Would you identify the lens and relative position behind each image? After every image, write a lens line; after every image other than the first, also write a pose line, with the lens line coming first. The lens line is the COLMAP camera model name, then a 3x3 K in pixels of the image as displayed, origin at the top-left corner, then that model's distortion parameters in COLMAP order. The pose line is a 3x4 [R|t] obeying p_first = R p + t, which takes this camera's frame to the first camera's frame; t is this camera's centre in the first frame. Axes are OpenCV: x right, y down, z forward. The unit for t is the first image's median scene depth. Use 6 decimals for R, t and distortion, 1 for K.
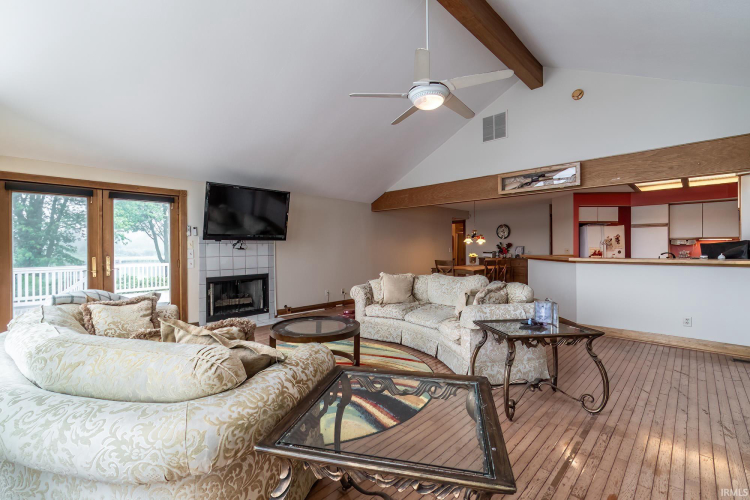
lens RADIAL K [[337.8, 0, 371.9], [0, 337.8, 249.9], [0, 0, 1]] dist [0.000424, 0.000063]
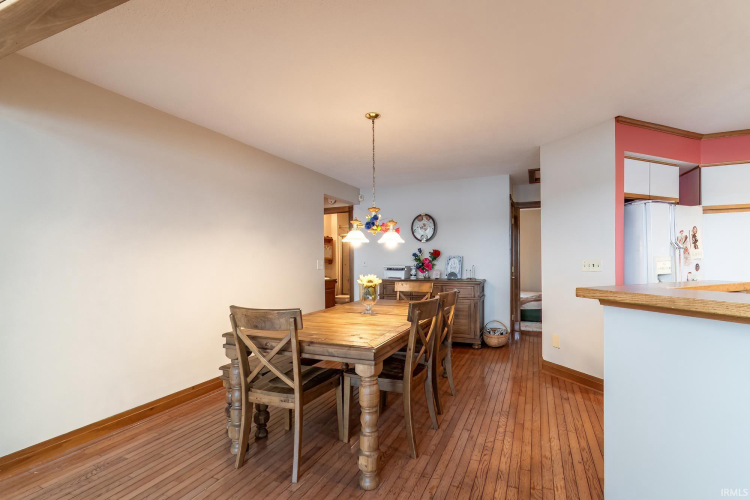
lens RADIAL K [[348.3, 0, 388.1], [0, 348.3, 253.4], [0, 0, 1]] dist [-0.000593, -0.000170]
pose [[0.937091, 0.003395, 0.349068, 0.154998], [0.006193, 0.999634, -0.026346, -0.001604], [-0.349030, 0.026850, 0.936727, 0.530678]]
